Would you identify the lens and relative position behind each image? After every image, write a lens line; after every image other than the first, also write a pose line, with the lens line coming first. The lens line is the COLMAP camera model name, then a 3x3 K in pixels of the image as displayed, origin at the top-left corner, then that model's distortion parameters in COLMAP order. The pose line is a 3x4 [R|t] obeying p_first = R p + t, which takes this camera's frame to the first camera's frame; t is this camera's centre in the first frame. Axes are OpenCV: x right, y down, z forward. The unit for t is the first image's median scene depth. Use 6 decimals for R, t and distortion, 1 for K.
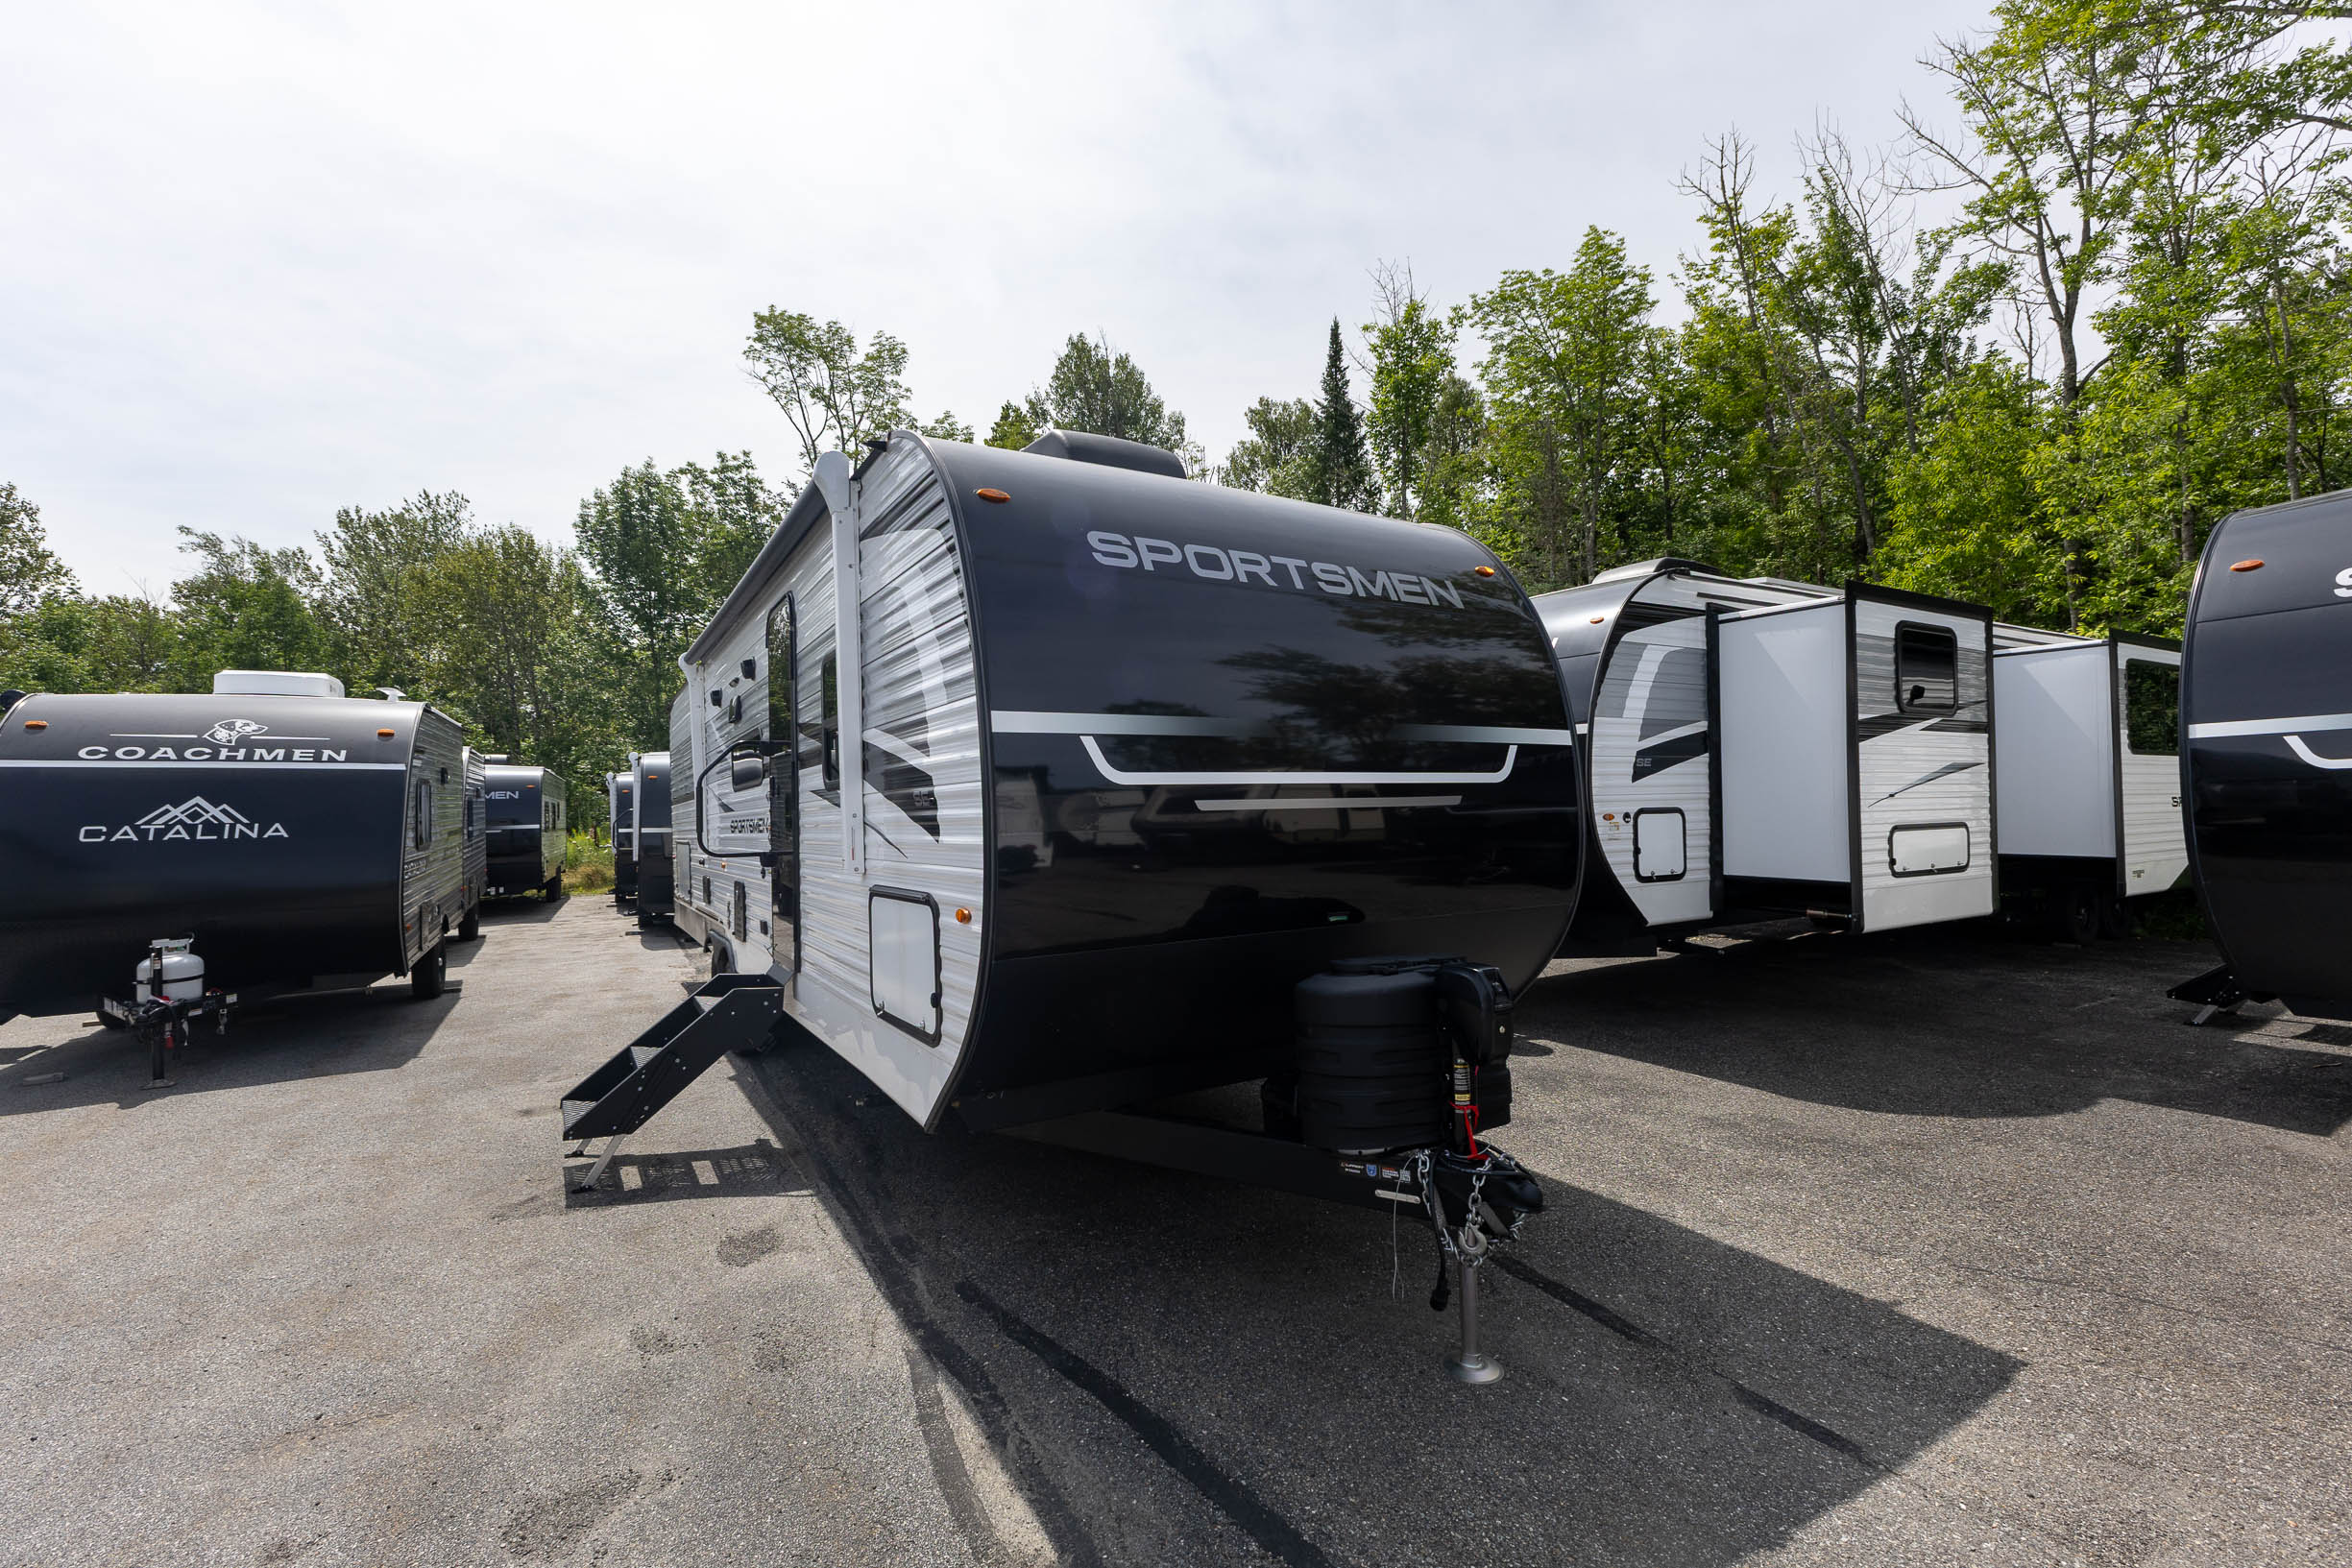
lens RADIAL K [[1015.3, 0, 1172.5], [0, 1015.3, 785.5], [0, 0, 1]] dist [0.022400, -0.008307]
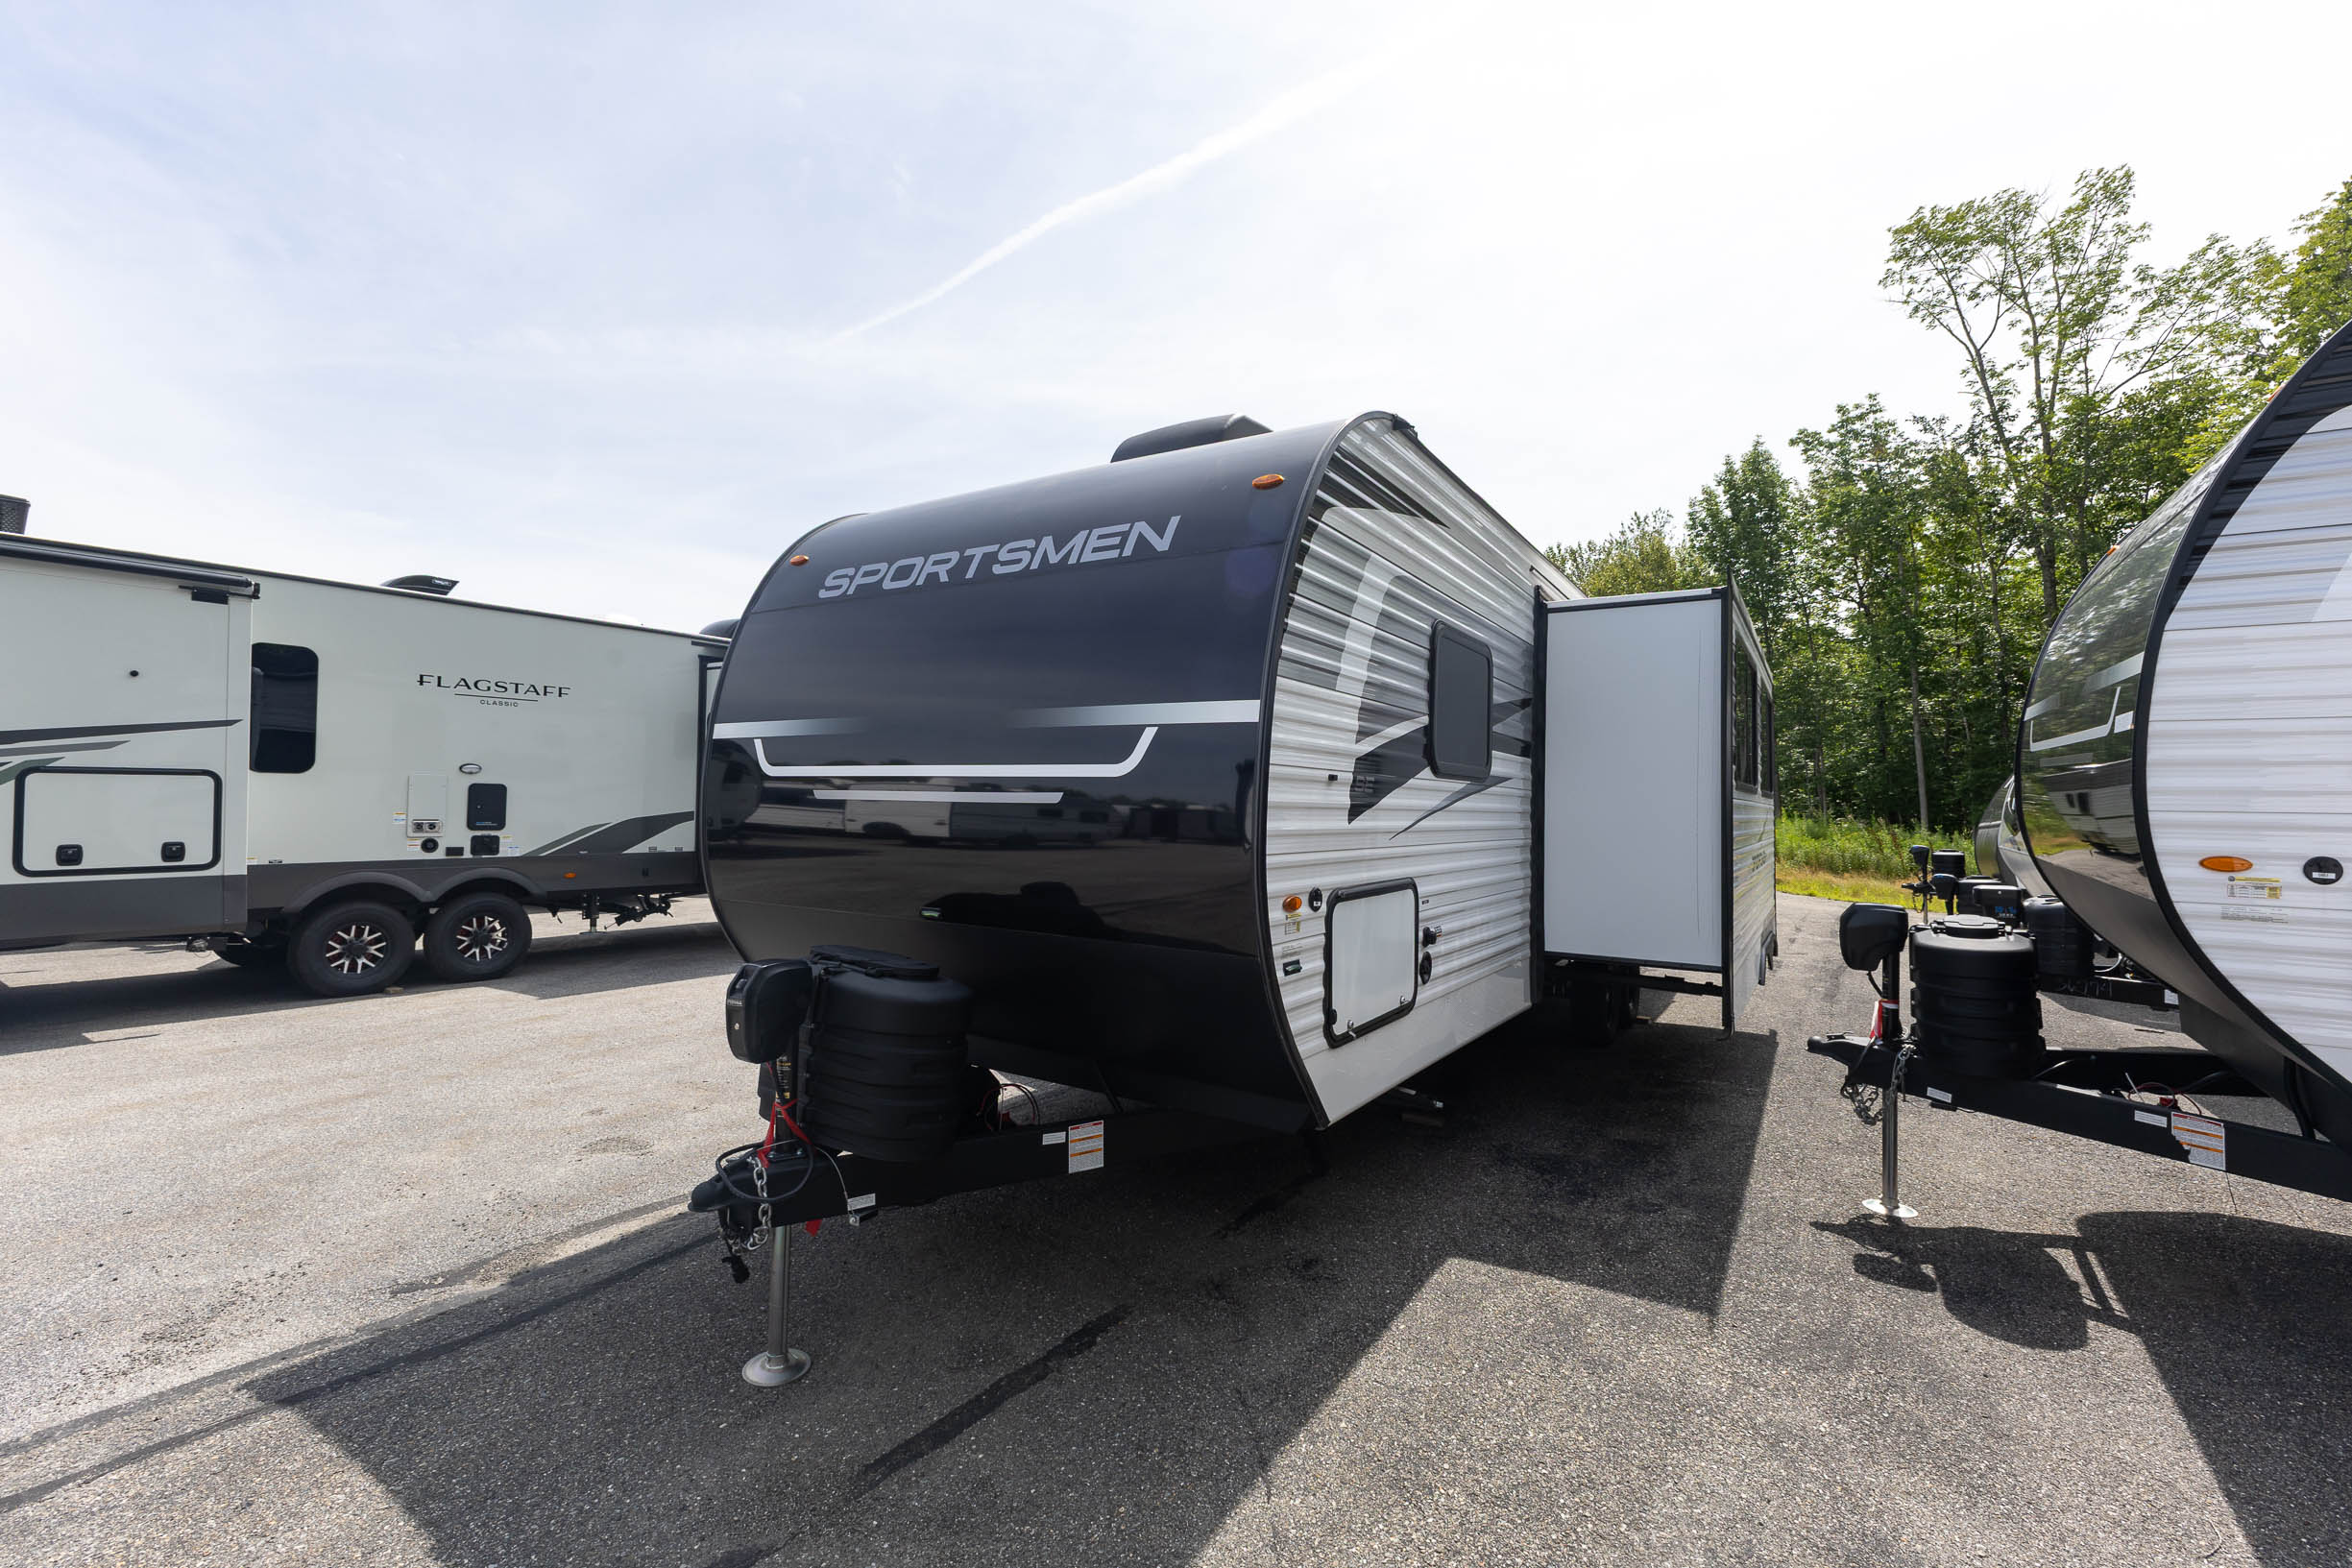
lens RADIAL K [[1015.3, 0, 1172.5], [0, 1015.3, 785.5], [0, 0, 1]] dist [0.022400, -0.008307]
pose [[0.437991, 0.015405, -0.898847, 0.597101], [-0.006946, 0.999881, 0.013752, -0.004374], [0.898952, 0.000220, 0.438046, 0.405643]]
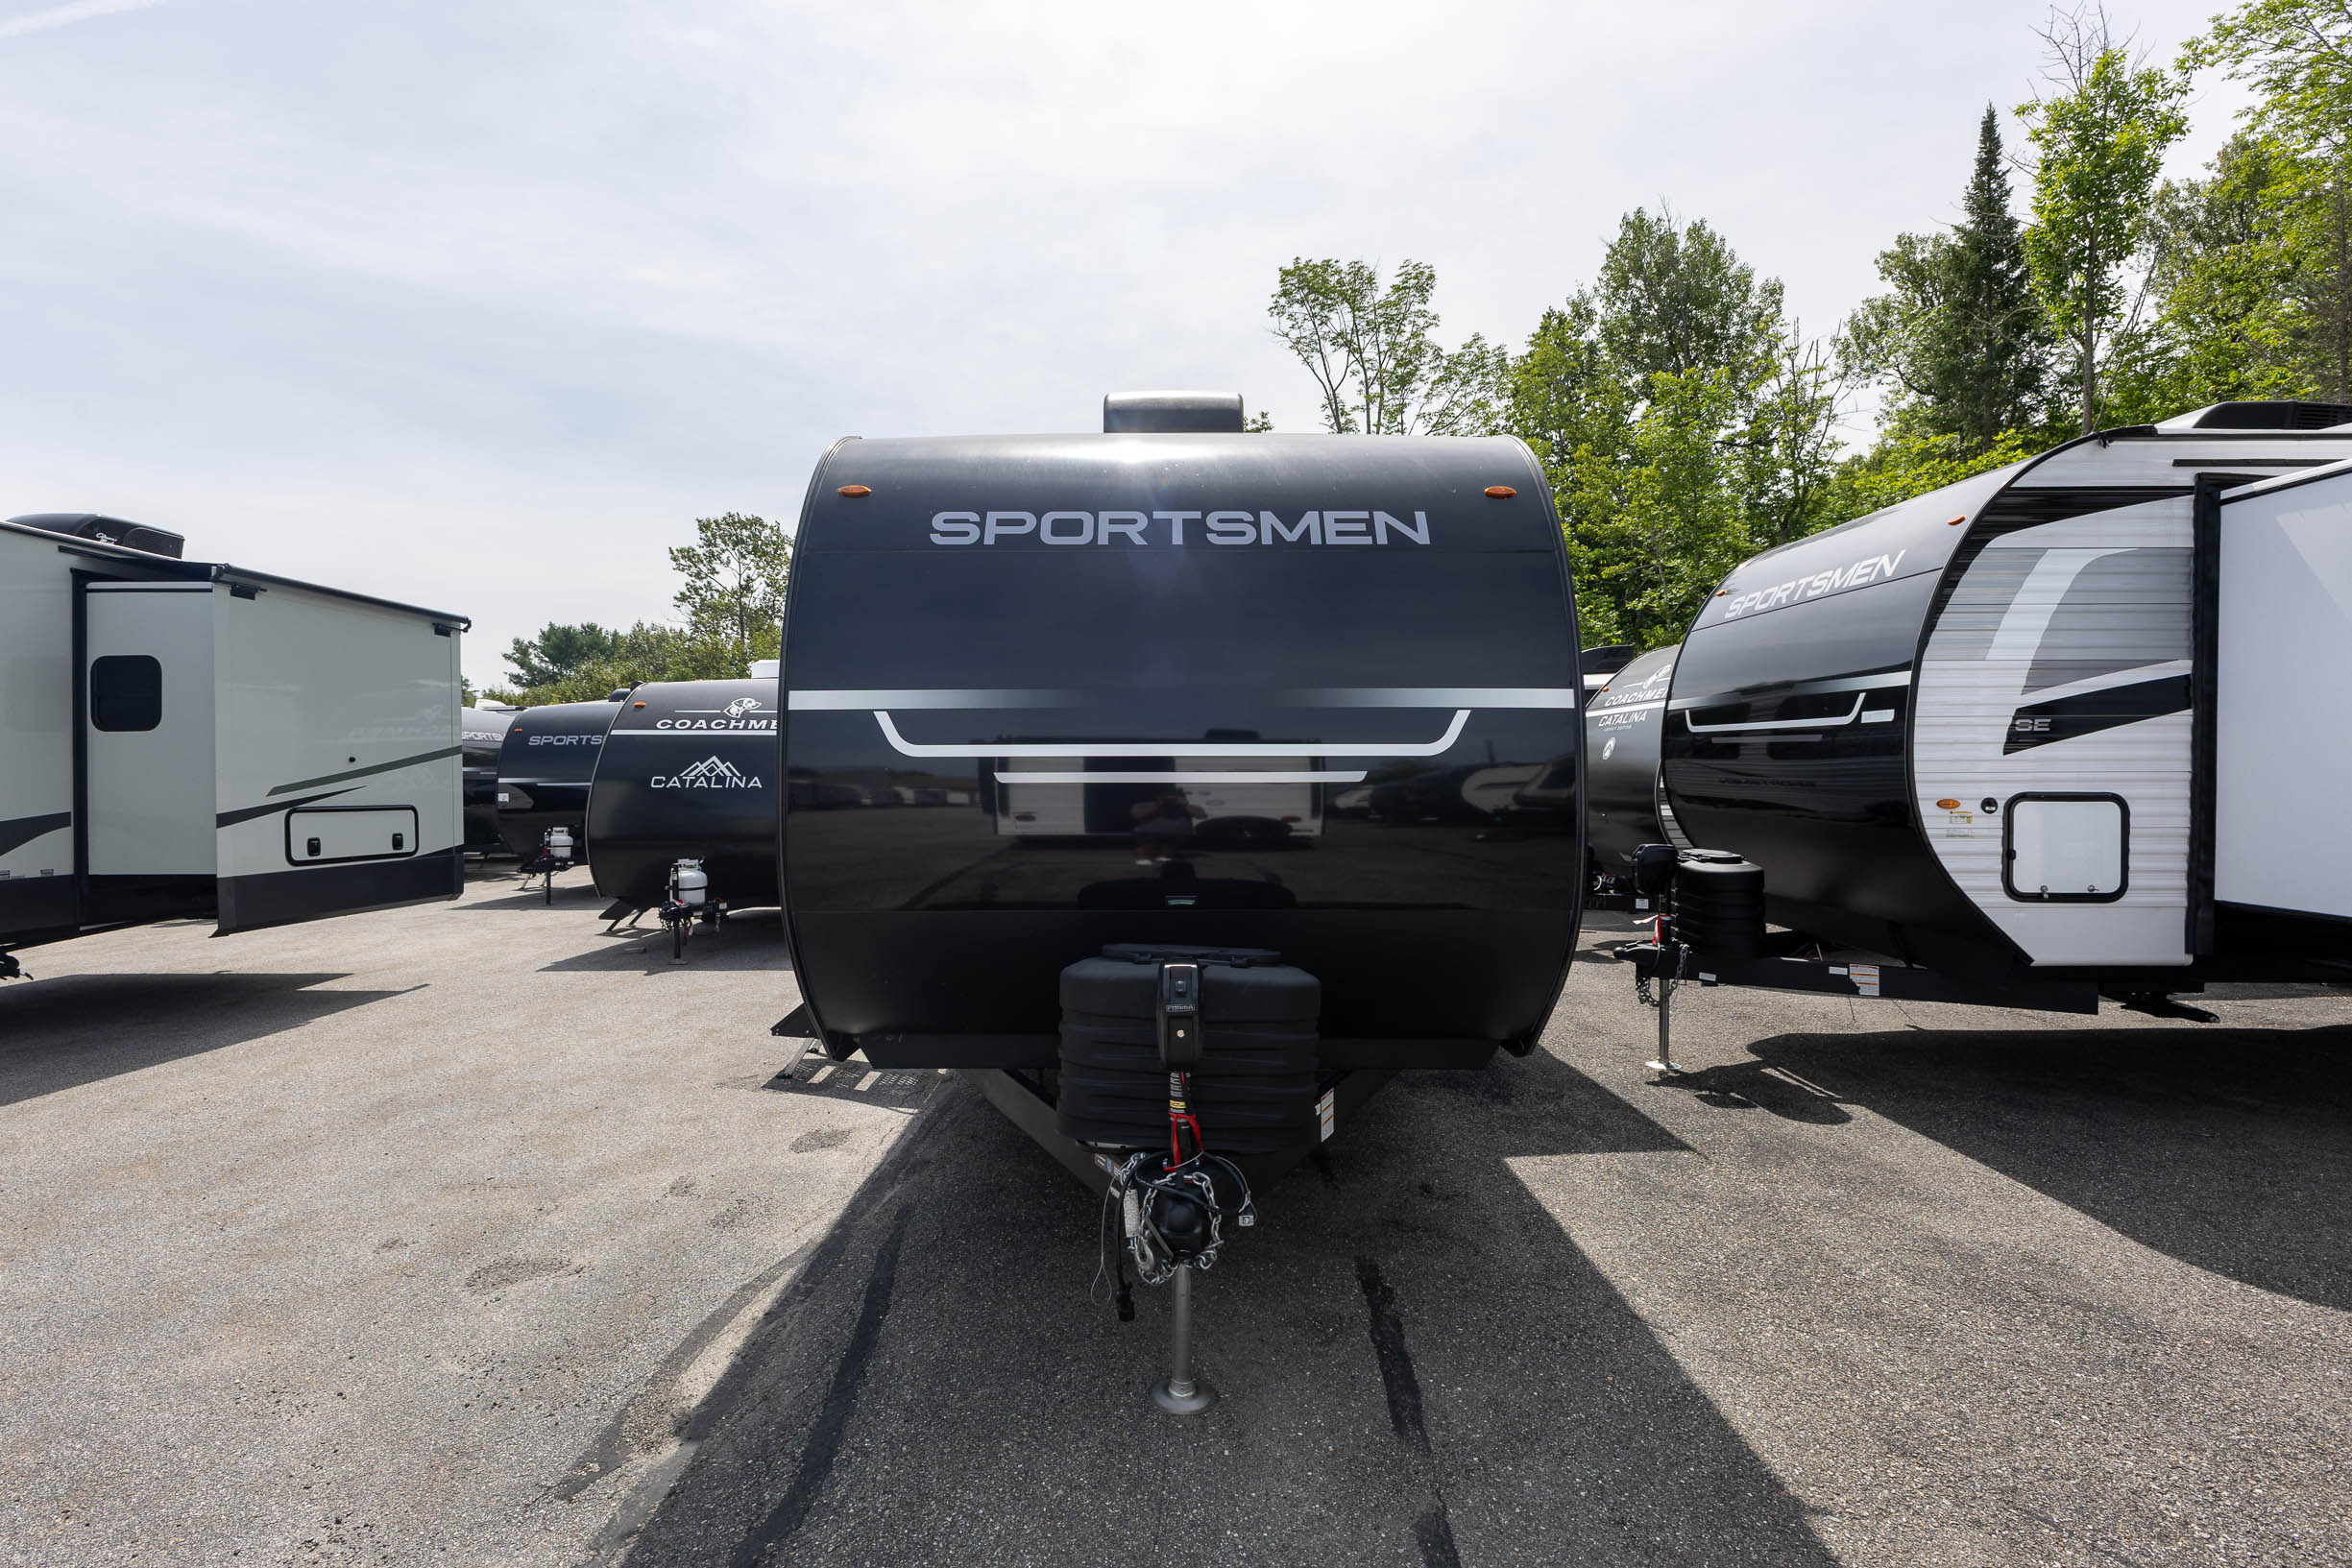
lens RADIAL K [[1105.8, 0, 1162.0], [0, 1105.8, 782.2], [0, 0, 1]] dist [-0.003072, -0.000969]
pose [[0.853261, 0.021149, -0.521055, 0.348156], [-0.004866, 0.999457, 0.032597, -0.005788], [0.521461, -0.025278, 0.852900, 0.071368]]
